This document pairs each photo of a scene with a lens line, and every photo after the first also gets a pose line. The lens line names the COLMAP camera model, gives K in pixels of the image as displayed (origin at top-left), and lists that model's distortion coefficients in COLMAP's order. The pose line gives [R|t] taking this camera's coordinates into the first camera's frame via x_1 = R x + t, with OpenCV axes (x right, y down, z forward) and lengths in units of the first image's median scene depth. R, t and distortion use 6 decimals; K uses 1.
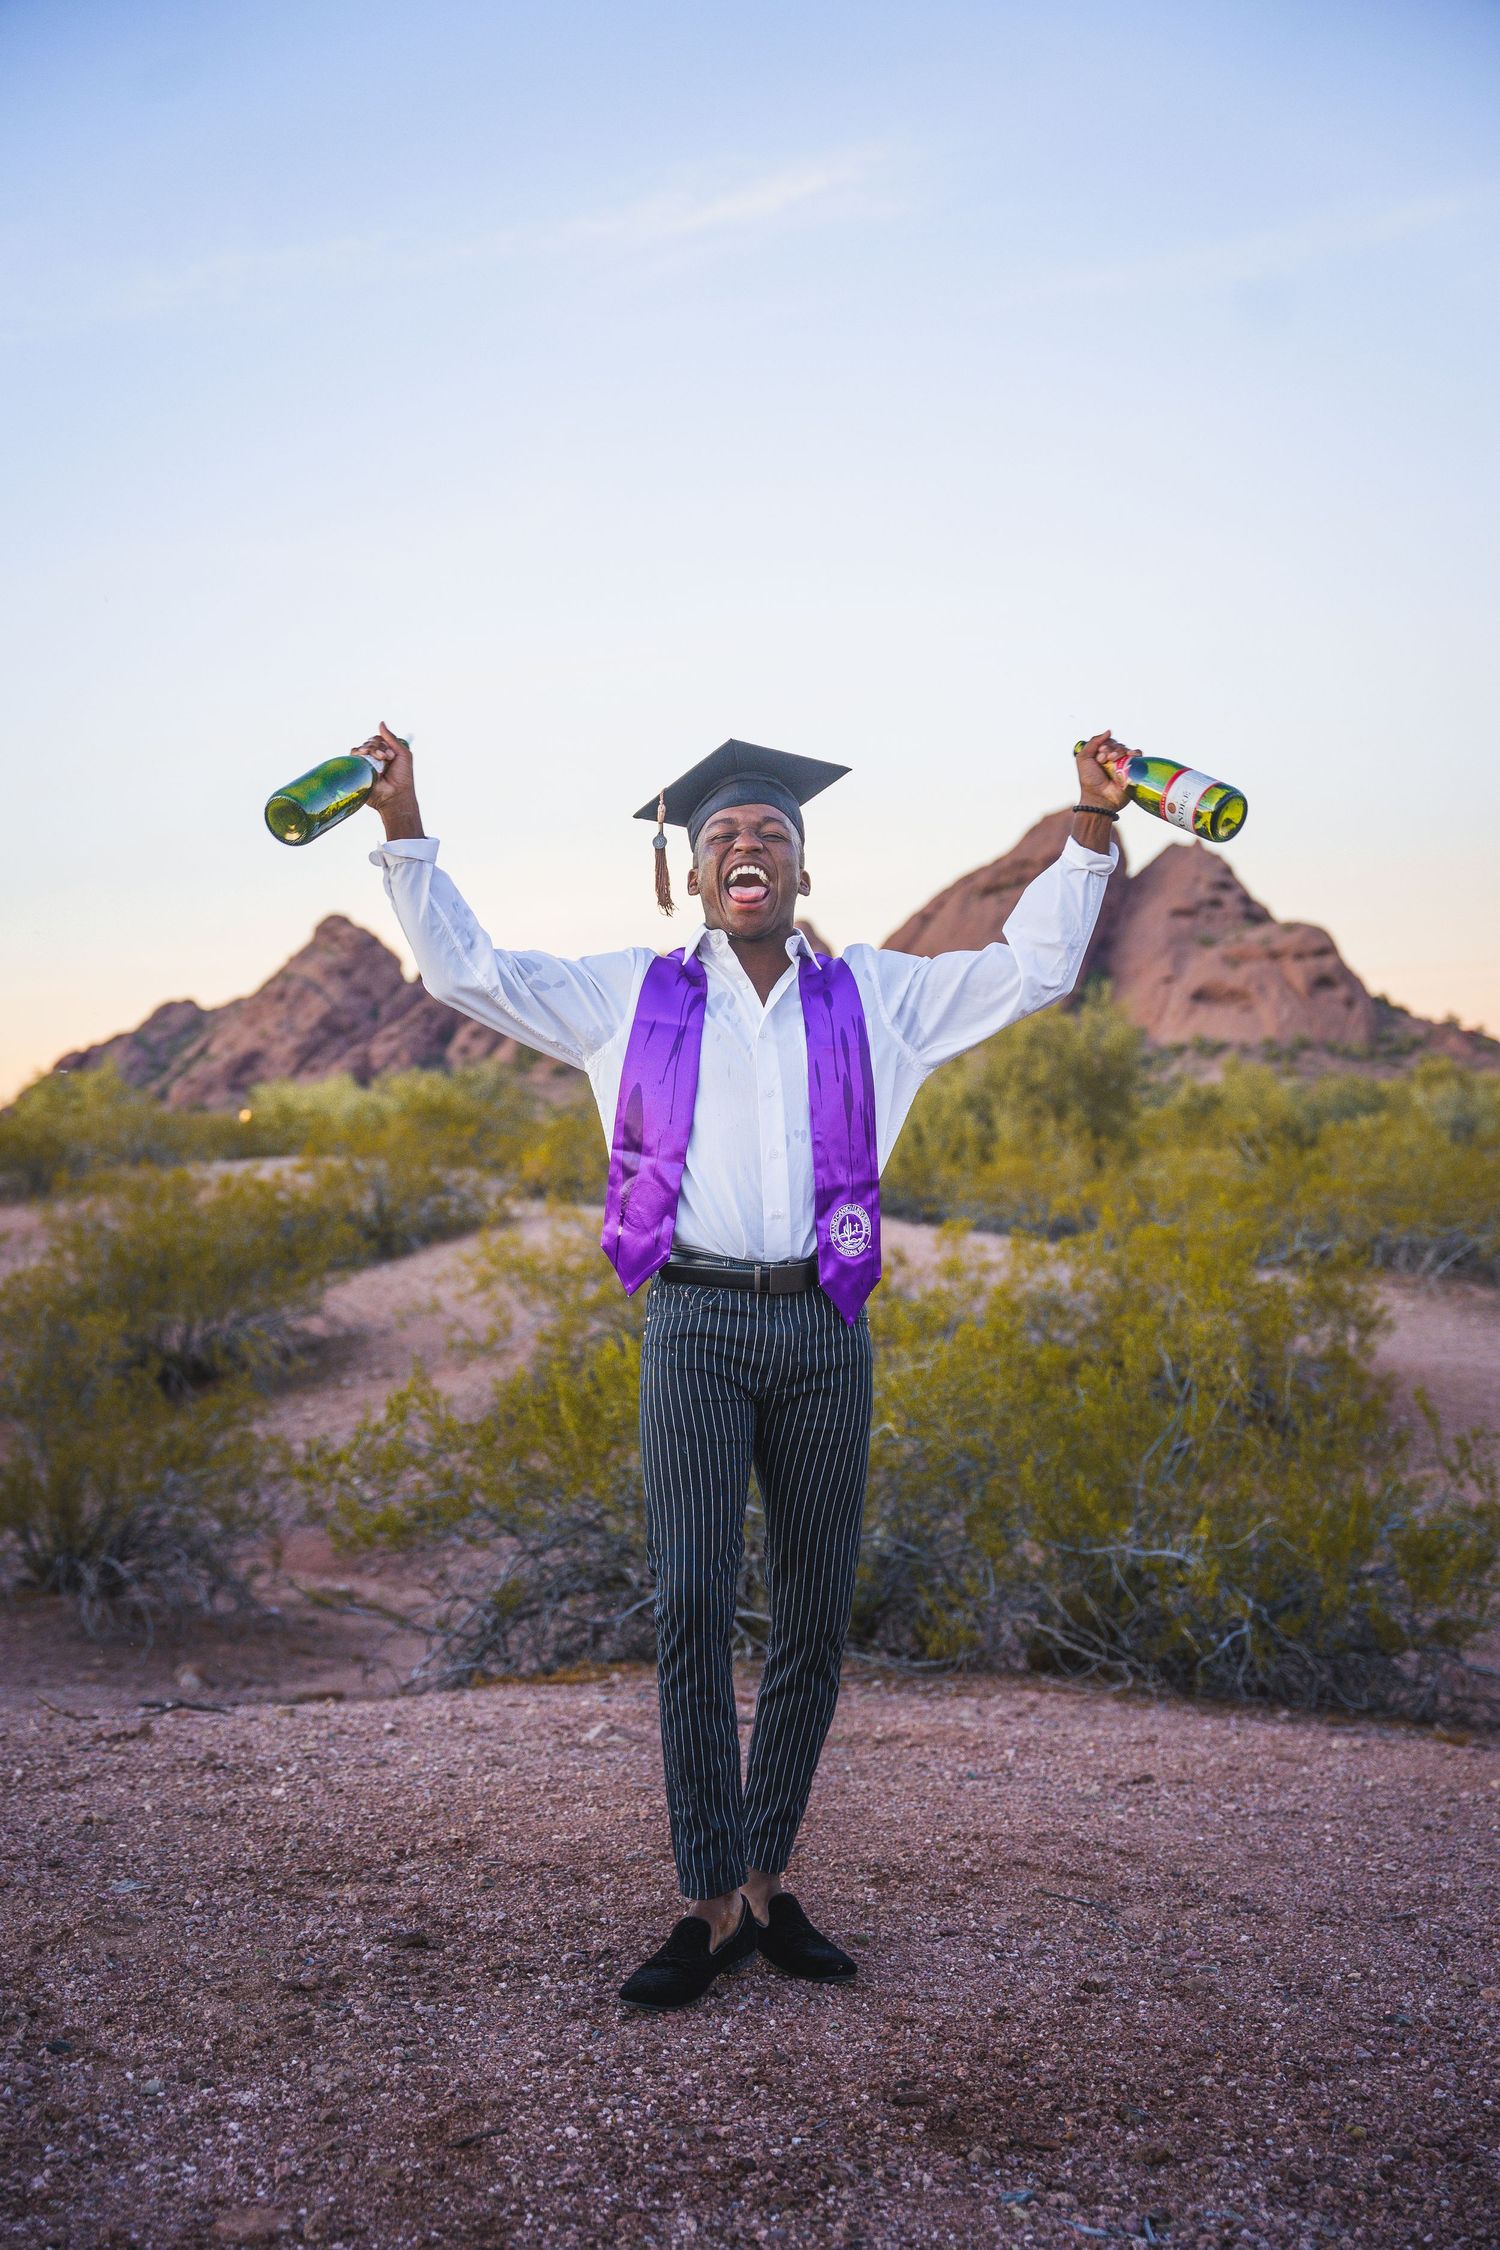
lens RADIAL K [[2714.8, 0, 753.9], [0, 2714.8, 1125.3], [0, 0, 1]] dist [0.028531, 0.000000]
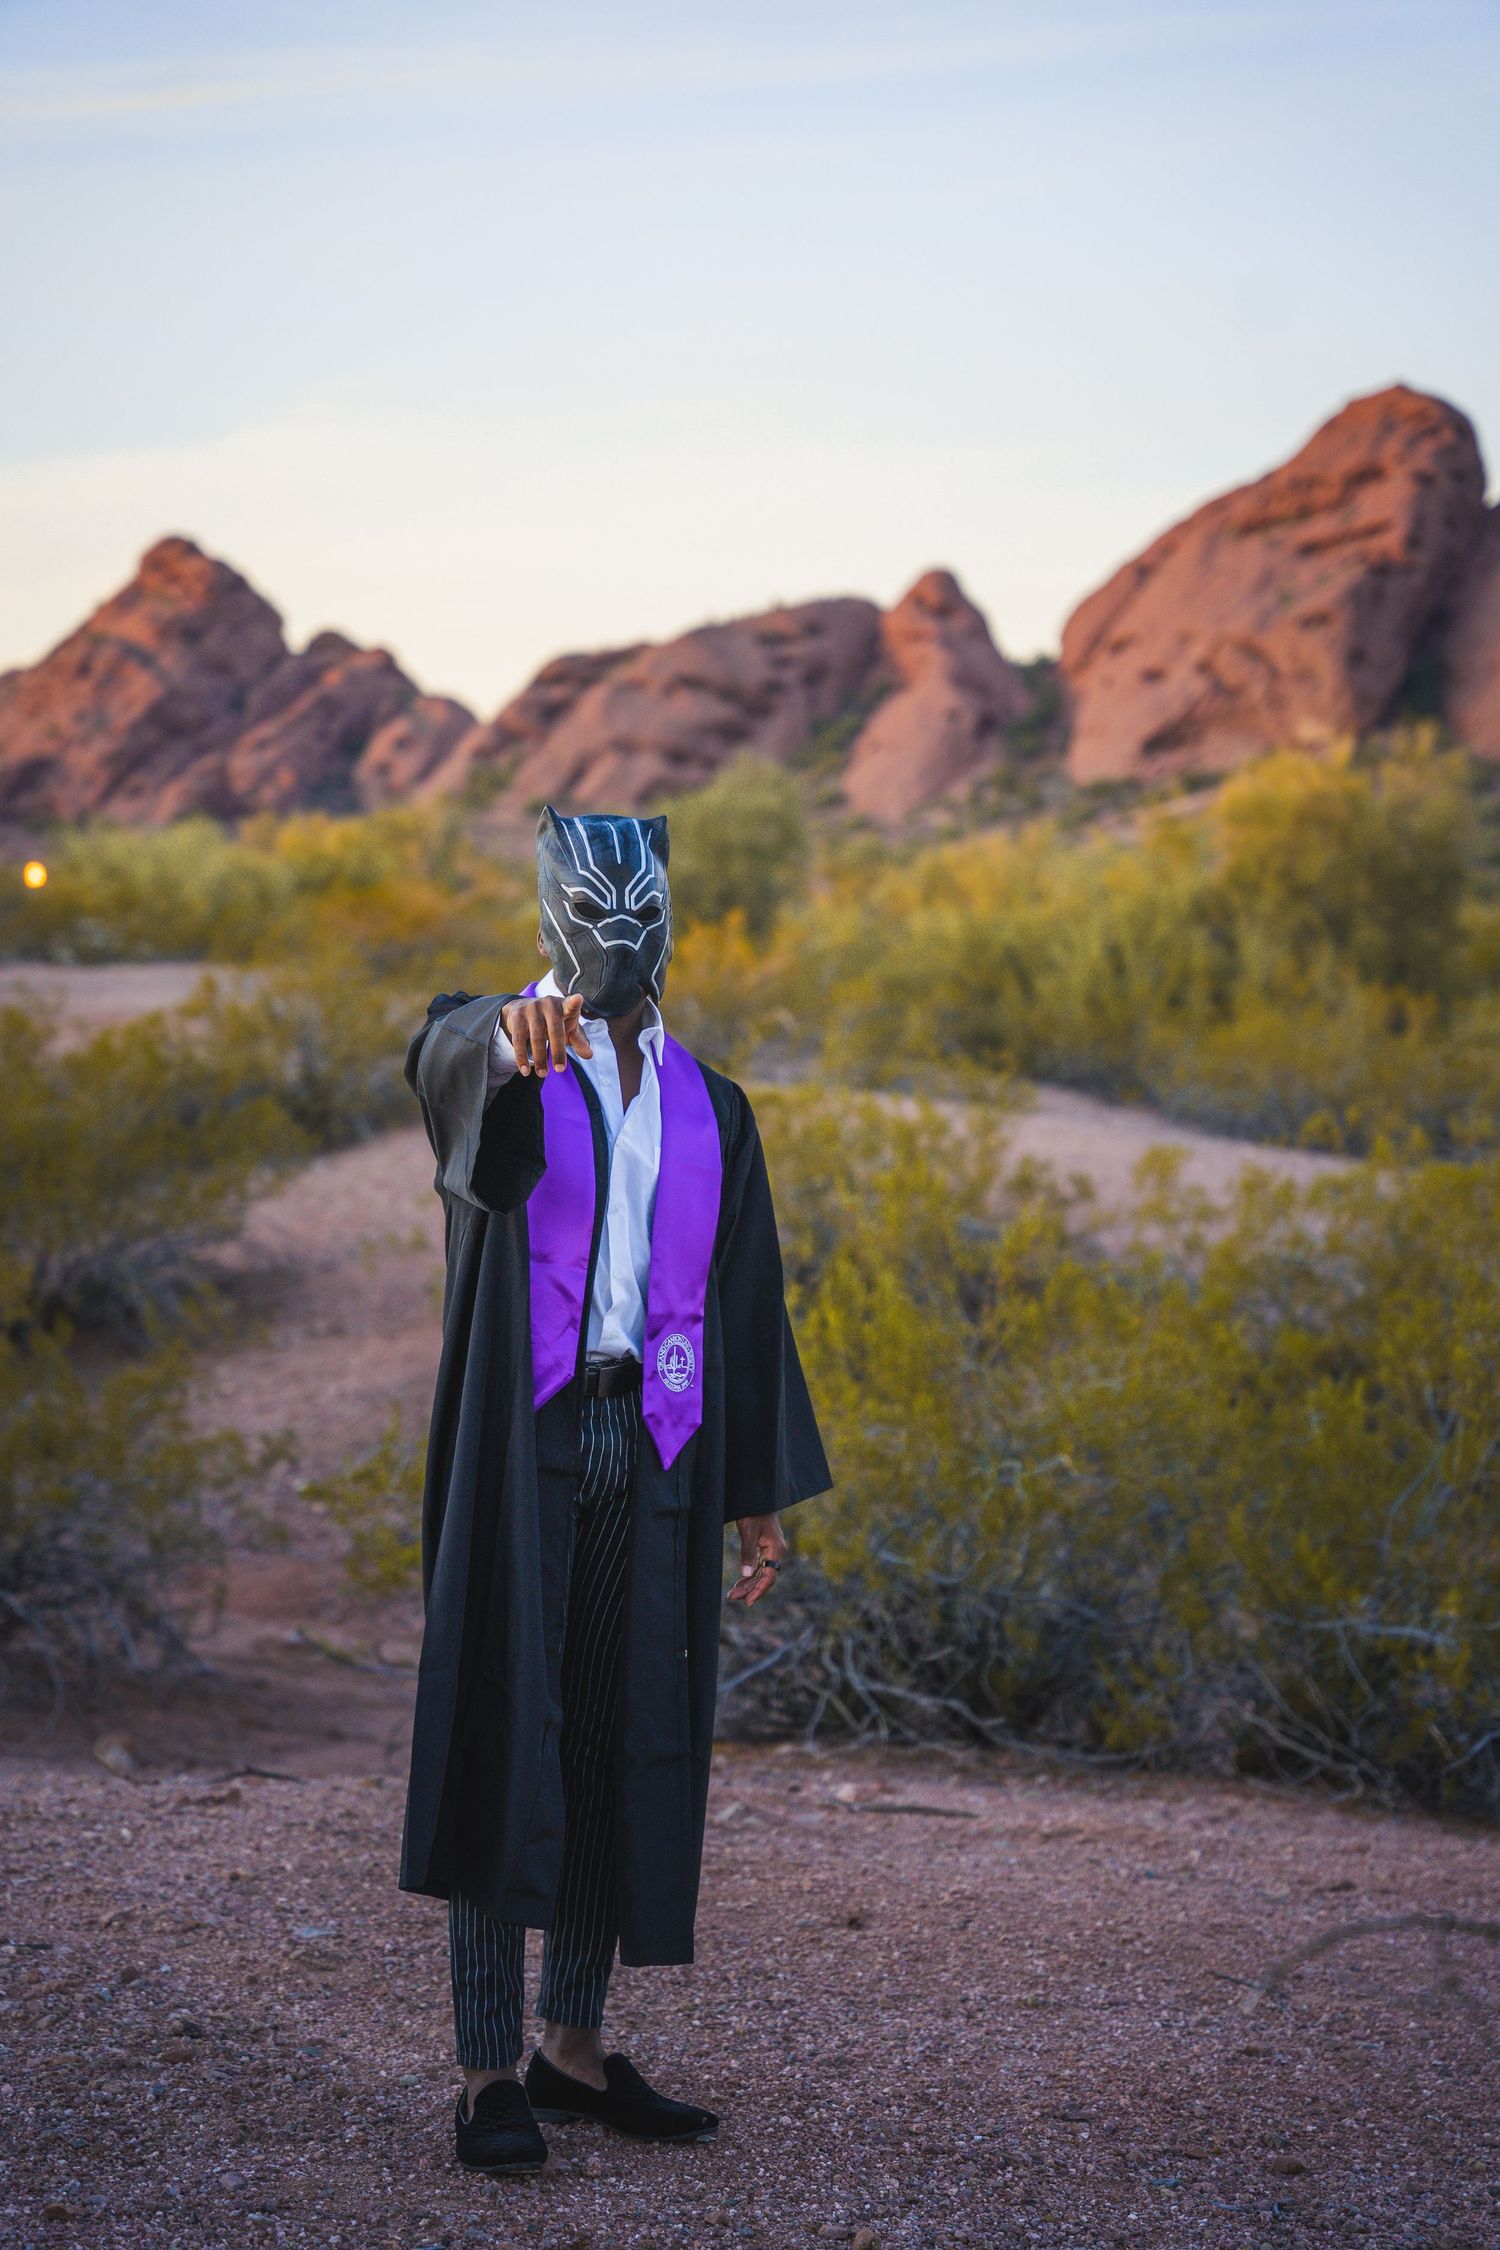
lens RADIAL K [[4427.1, 0, 743.7], [0, 4427.1, 1128.4], [0, 0, 1]] dist [0.290659, 0.000000]
pose [[0.999341, 0.028447, -0.022563, -0.018292], [-0.027247, 0.998283, 0.051845, -0.052647], [0.023999, -0.051196, 0.998400, -0.306894]]
